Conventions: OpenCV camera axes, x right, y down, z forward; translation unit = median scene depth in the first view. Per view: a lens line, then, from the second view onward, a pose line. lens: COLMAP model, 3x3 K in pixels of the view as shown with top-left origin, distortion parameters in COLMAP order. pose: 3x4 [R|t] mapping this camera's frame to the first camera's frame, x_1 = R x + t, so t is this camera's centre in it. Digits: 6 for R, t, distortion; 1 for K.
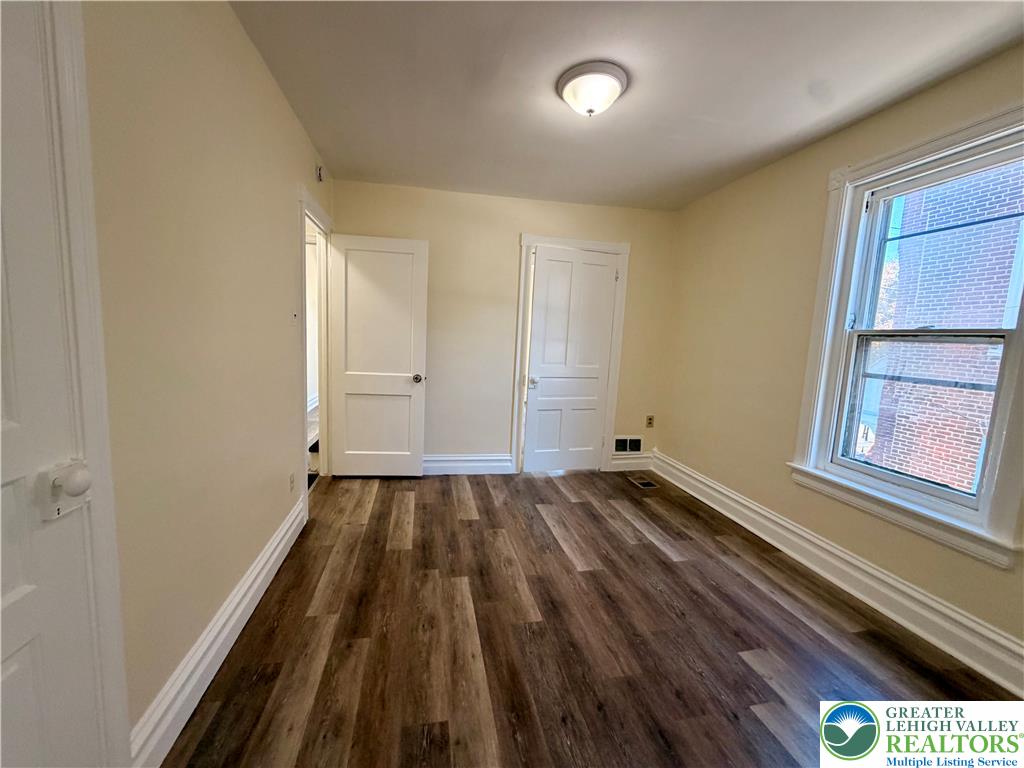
lens RADIAL K [[407.4, 0, 510.9], [0, 407.4, 383.0], [0, 0, 1]] dist [-0.001839, 0.000242]
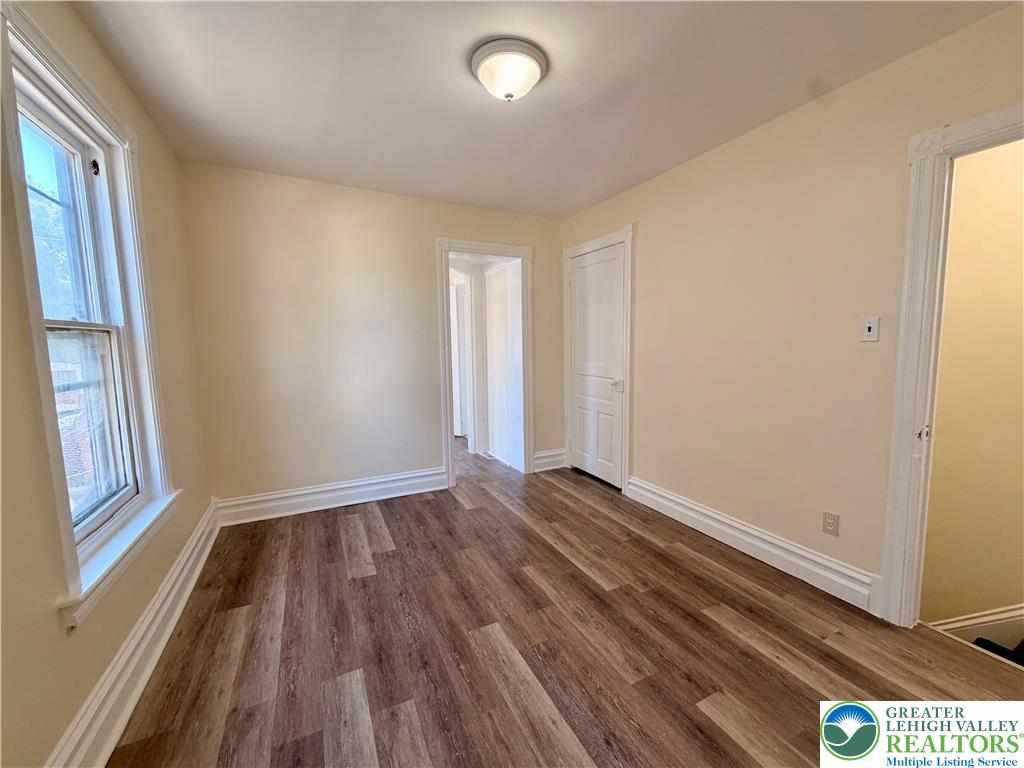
lens RADIAL K [[407.4, 0, 512.6], [0, 407.4, 382.9], [0, 0, 1]] dist [-0.001839, 0.000242]
pose [[-0.967146, -0.005005, -0.254173, 0.366799], [-0.058308, 0.977521, 0.202617, -0.200953], [0.247445, 0.210781, -0.945697, 1.767443]]
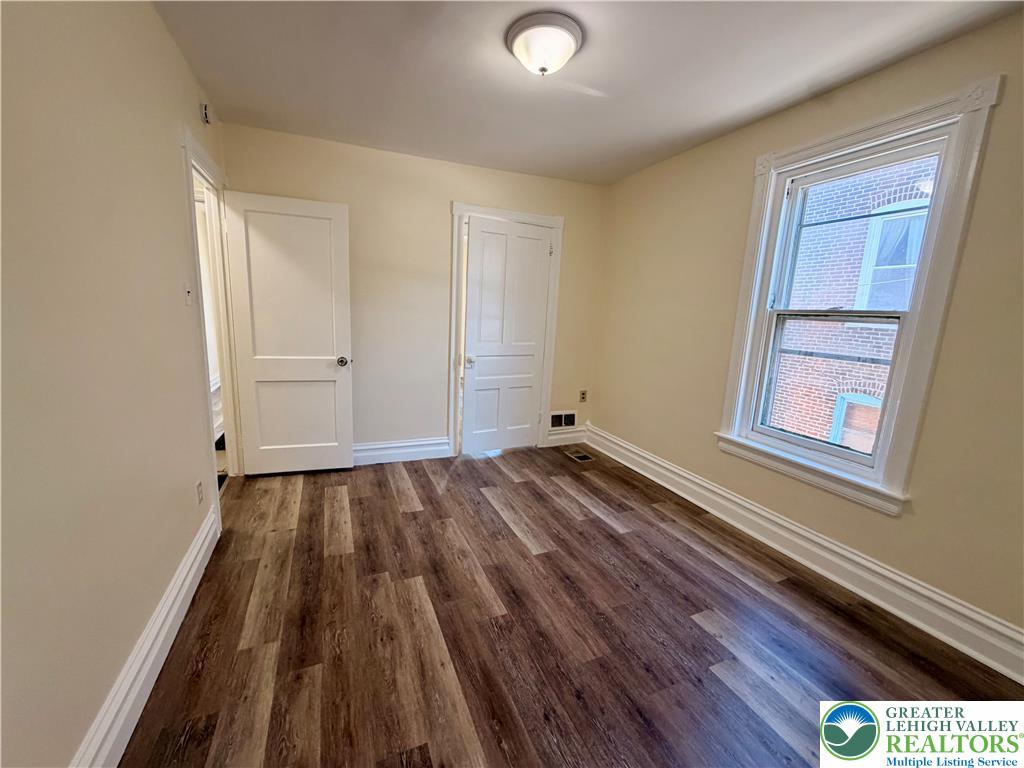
lens RADIAL K [[407.4, 0, 510.3], [0, 407.4, 383.3], [0, 0, 1]] dist [-0.001839, 0.000242]
pose [[0.979166, -0.038428, 0.199393, -0.076216], [0.024321, 0.997055, 0.072724, -0.031341], [-0.201600, -0.066360, 0.977217, 0.069274]]
